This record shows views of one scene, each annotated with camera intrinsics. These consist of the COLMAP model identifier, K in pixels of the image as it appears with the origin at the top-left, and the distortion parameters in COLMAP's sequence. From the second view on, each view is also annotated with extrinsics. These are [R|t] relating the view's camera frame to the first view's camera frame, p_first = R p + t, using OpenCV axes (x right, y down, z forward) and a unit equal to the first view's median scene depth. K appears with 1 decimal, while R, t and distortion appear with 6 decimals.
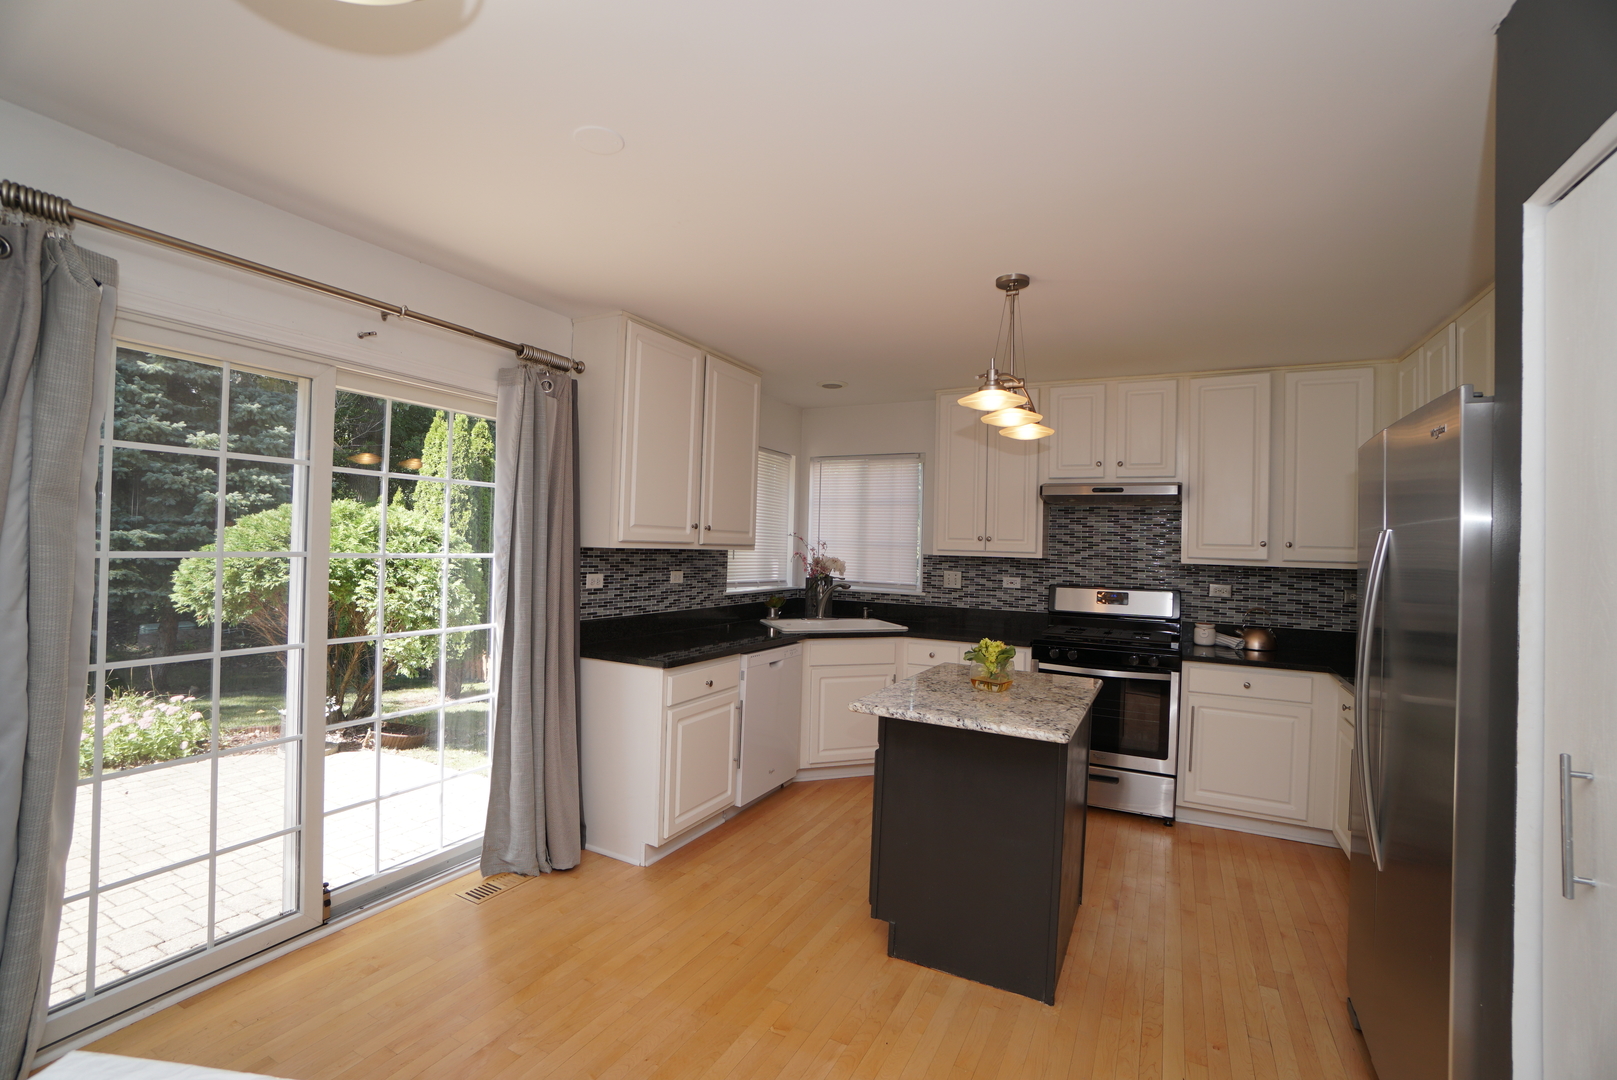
lens RADIAL K [[710.4, 0, 813.5], [0, 710.4, 538.1], [0, 0, 1]] dist [-0.030160, 0.000859]
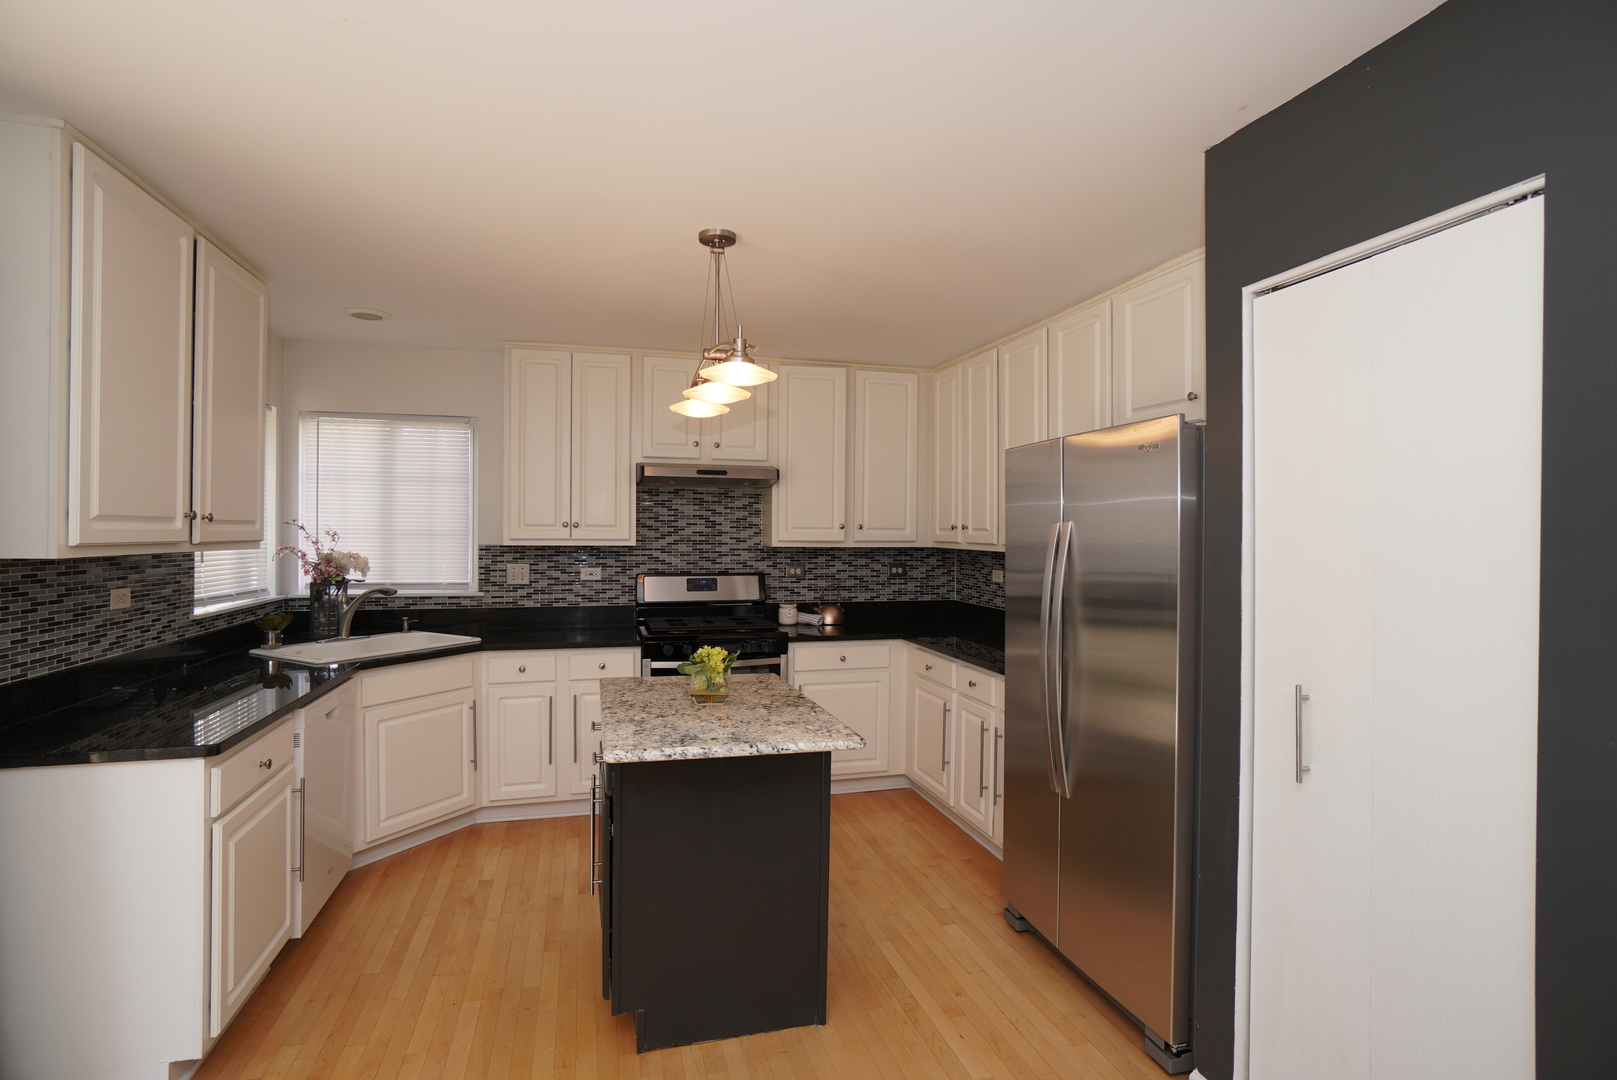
lens RADIAL K [[773.3, 0, 804.6], [0, 773.3, 539.3], [0, 0, 1]] dist [-0.023699, 0.003844]
pose [[0.744978, -0.028537, 0.666478, -0.181771], [0.006528, 0.999349, 0.035493, -0.013711], [-0.667057, -0.022091, 0.744679, 0.132165]]
